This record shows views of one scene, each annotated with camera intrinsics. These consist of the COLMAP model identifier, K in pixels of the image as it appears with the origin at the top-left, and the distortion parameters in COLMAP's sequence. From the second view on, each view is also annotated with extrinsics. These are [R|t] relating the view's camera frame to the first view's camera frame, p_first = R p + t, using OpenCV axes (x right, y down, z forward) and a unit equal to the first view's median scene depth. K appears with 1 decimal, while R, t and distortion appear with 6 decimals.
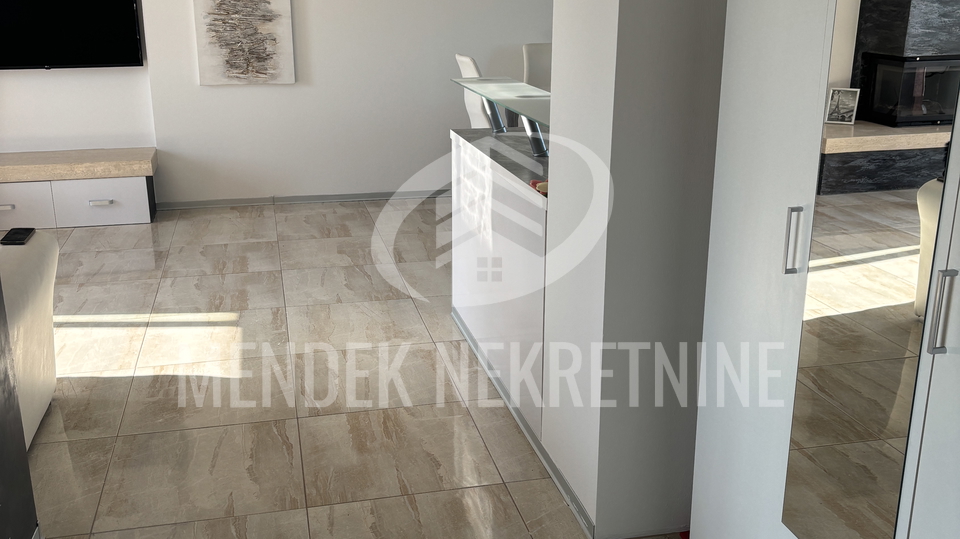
lens RADIAL K [[980.2, 0, 488.4], [0, 980.2, 271.4], [0, 0, 1]] dist [0.023923, 0.000000]
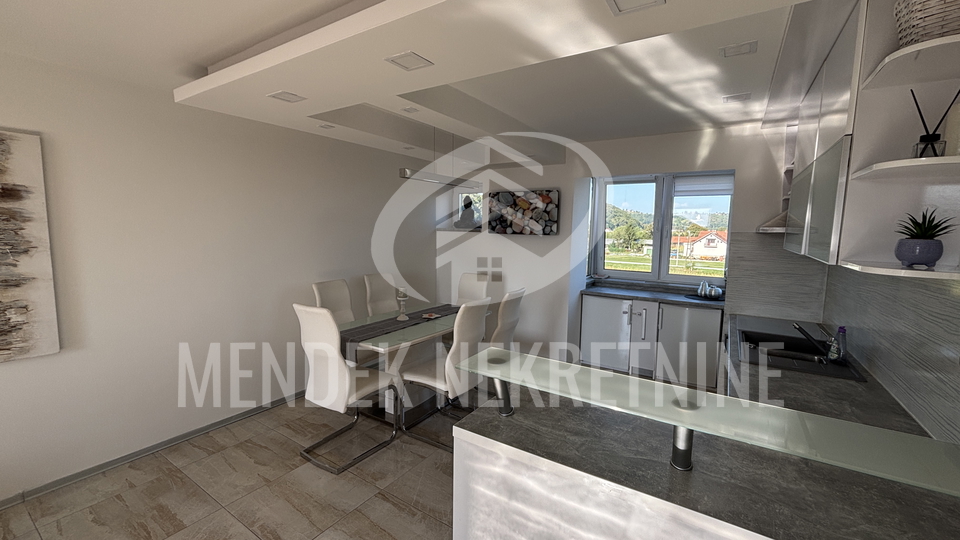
lens RADIAL K [[389.8, 0, 478.1], [0, 389.8, 267.8], [0, 0, 1]] dist [-0.000567, 0.001205]
pose [[0.730028, -0.059765, 0.680799, -0.161196], [0.187940, 0.975317, -0.115911, -0.158478], [-0.657067, 0.212568, 0.723241, 0.502488]]
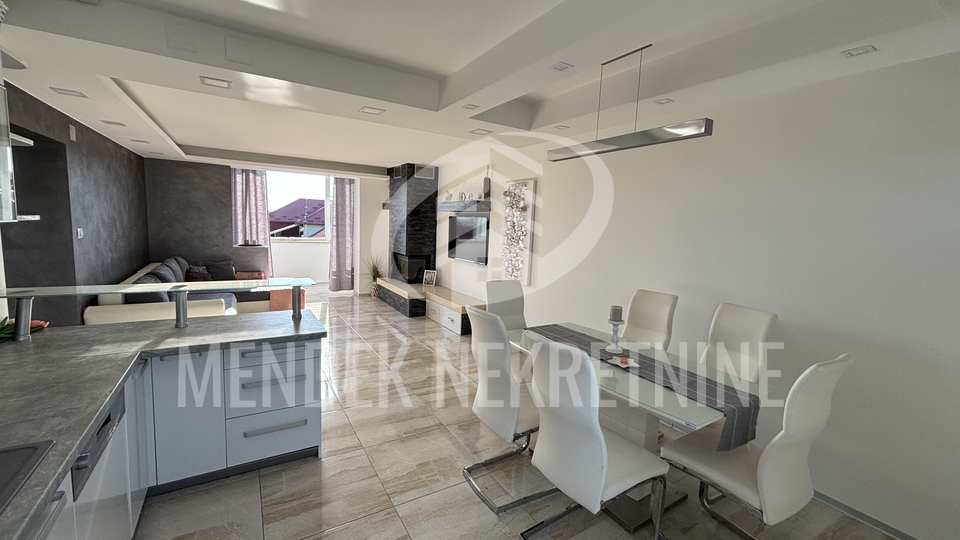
lens RADIAL K [[389.8, 0, 478.4], [0, 389.8, 267.6], [0, 0, 1]] dist [-0.000567, 0.001205]
pose [[0.307550, 0.123112, -0.943534, 0.435457], [-0.323819, 0.945950, 0.017877, -0.211971], [0.894737, 0.300036, 0.330794, 0.699091]]
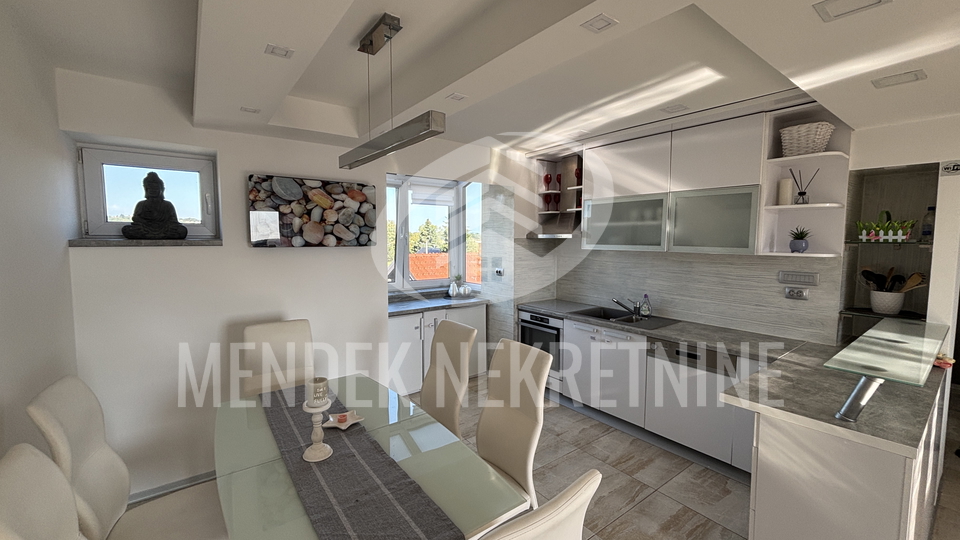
lens RADIAL K [[389.8, 0, 478.3], [0, 389.8, 265.8], [0, 0, 1]] dist [-0.000567, 0.001205]
pose [[-0.395924, -0.068736, 0.915707, -0.118586], [0.268665, 0.944890, 0.187089, -0.292853], [-0.878102, 0.320092, -0.355637, 0.935748]]
